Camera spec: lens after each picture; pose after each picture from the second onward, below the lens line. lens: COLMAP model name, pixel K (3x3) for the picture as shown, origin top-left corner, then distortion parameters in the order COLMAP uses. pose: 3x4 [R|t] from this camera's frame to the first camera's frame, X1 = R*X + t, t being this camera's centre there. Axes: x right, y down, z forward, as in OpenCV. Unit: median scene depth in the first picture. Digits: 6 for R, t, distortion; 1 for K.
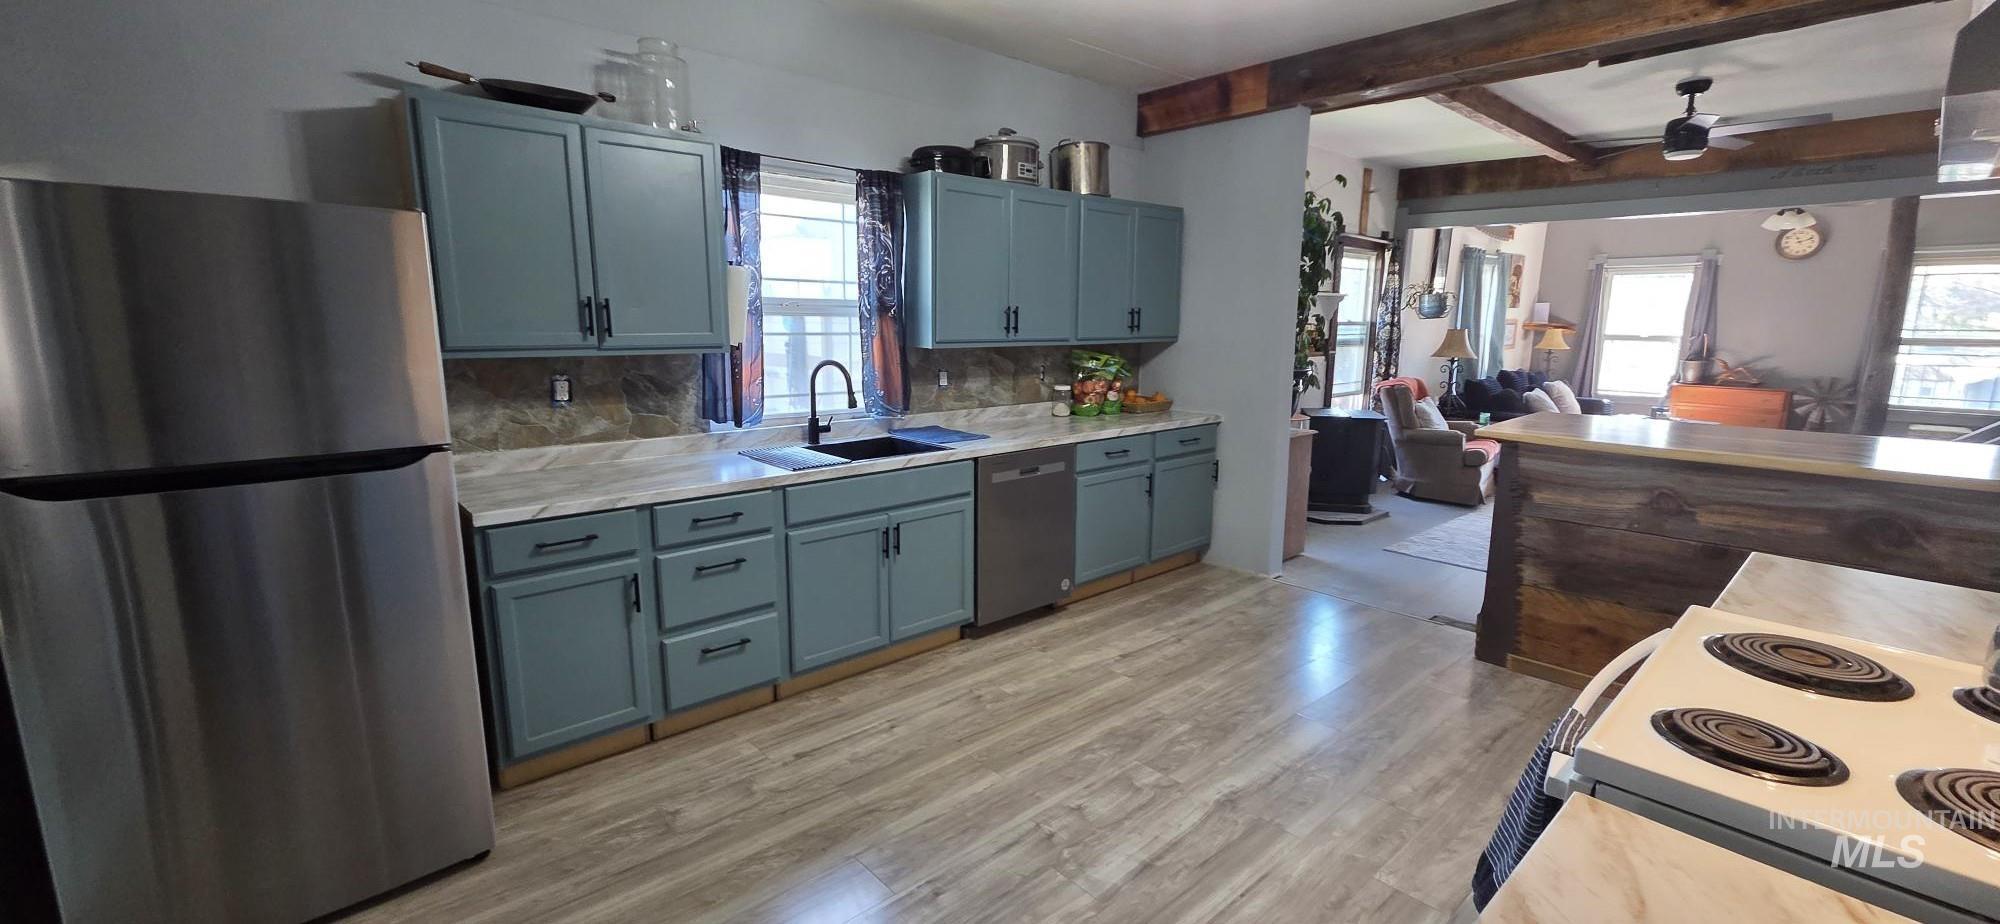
lens RADIAL K [[810.3, 0, 990.9], [0, 810.3, 463.8], [0, 0, 1]] dist [-0.000035, -0.000504]
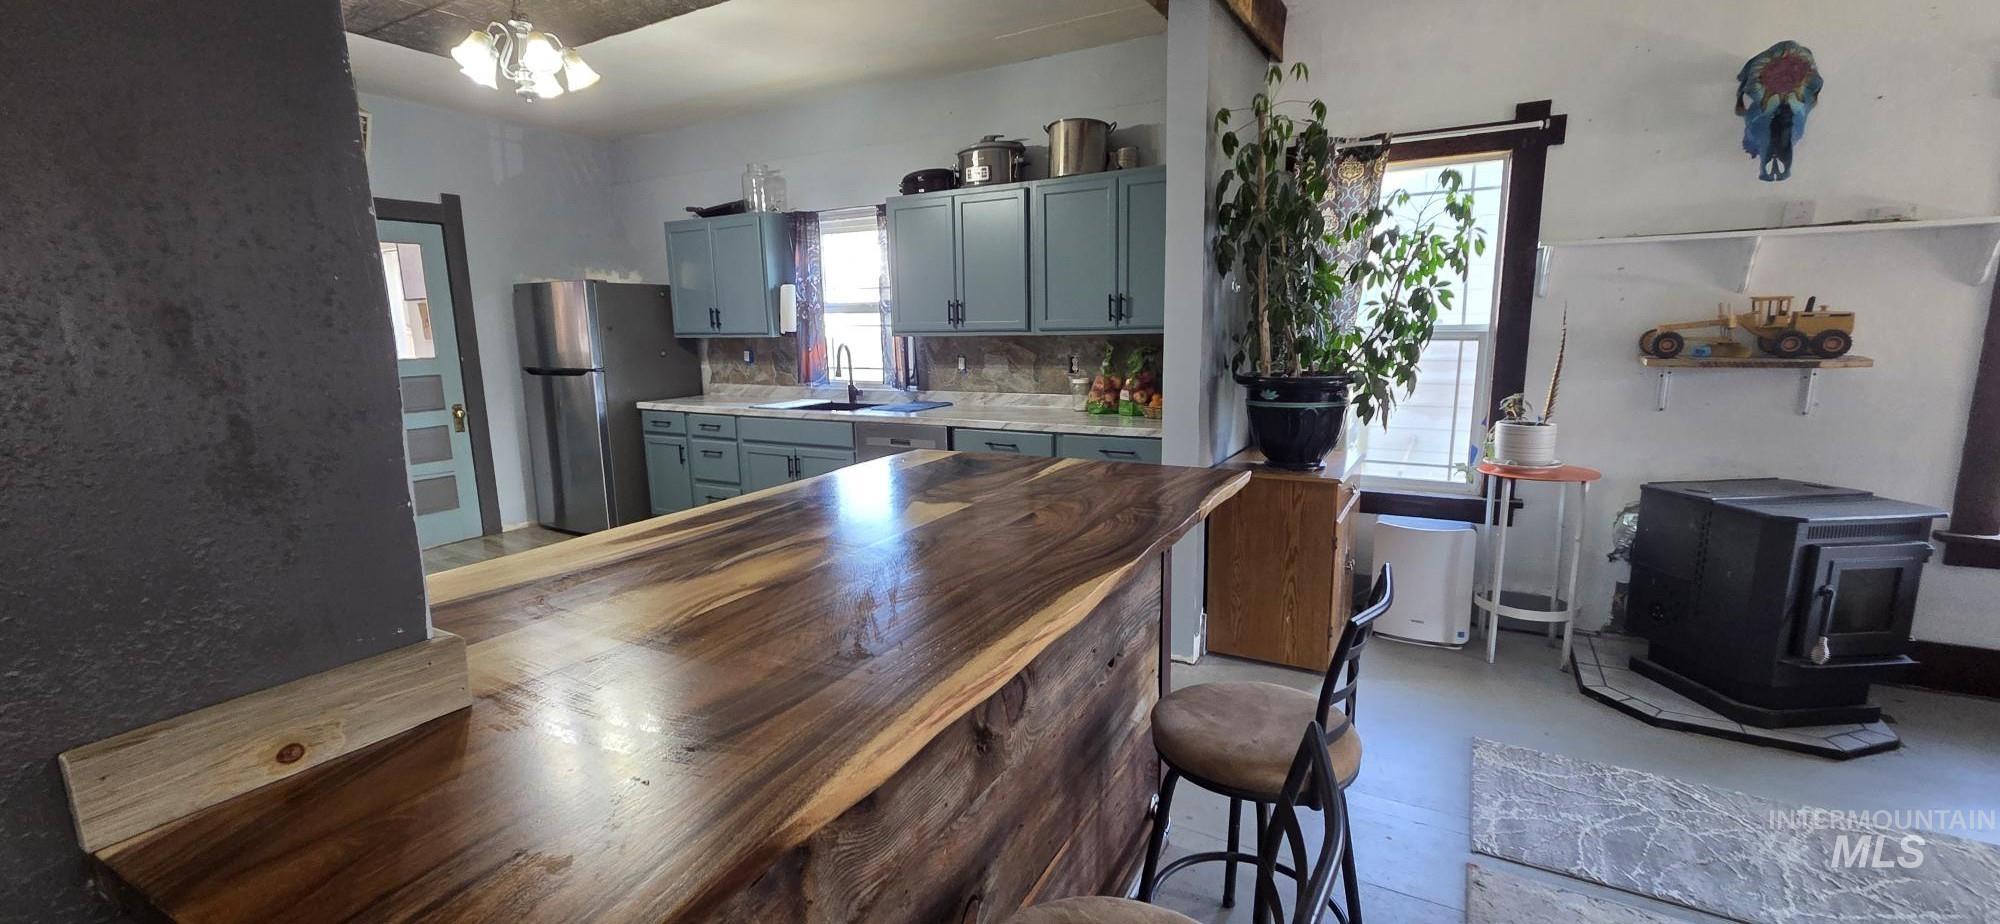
lens RADIAL K [[810.3, 0, 983.9], [0, 810.3, 467.9], [0, 0, 1]] dist [-0.000035, -0.000504]
pose [[0.308198, 0.158539, -0.938019, 1.121946], [-0.146319, 0.982183, 0.117929, -0.103978], [0.940003, 0.100905, 0.325904, 0.692327]]
